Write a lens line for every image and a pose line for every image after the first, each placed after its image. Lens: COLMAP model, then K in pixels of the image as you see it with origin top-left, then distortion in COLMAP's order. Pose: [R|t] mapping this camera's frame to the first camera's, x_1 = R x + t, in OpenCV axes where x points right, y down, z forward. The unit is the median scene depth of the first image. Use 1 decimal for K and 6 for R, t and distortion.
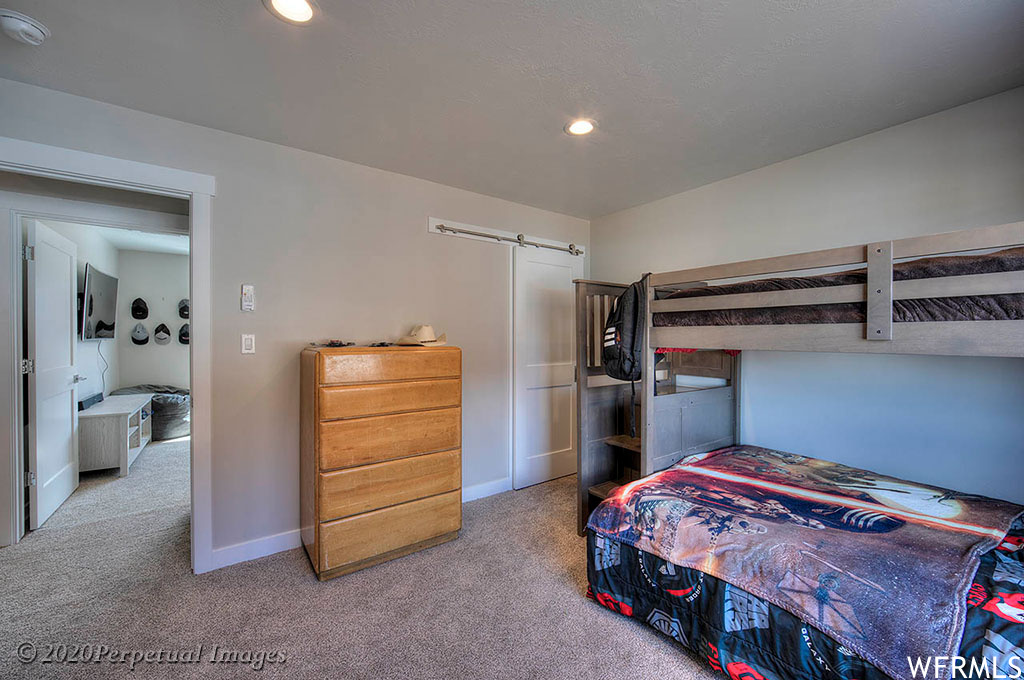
lens RADIAL K [[407.9, 0, 512.0], [0, 407.9, 340.0], [0, 0, 1]] dist [-0.002364, -0.000360]
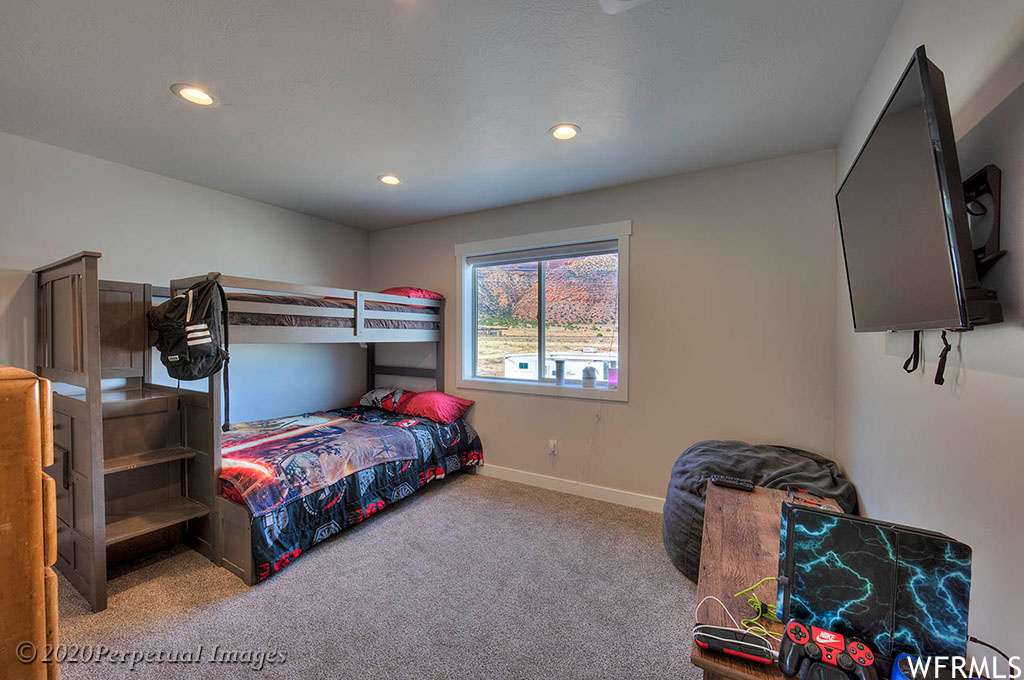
lens RADIAL K [[407.9, 0, 512.0], [0, 407.9, 340.0], [0, 0, 1]] dist [-0.002364, -0.000360]
pose [[-0.409801, -0.009680, 0.912124, -1.106384], [0.007064, 0.999880, 0.013785, -0.002209], [-0.912148, 0.012092, -0.409684, 0.890631]]
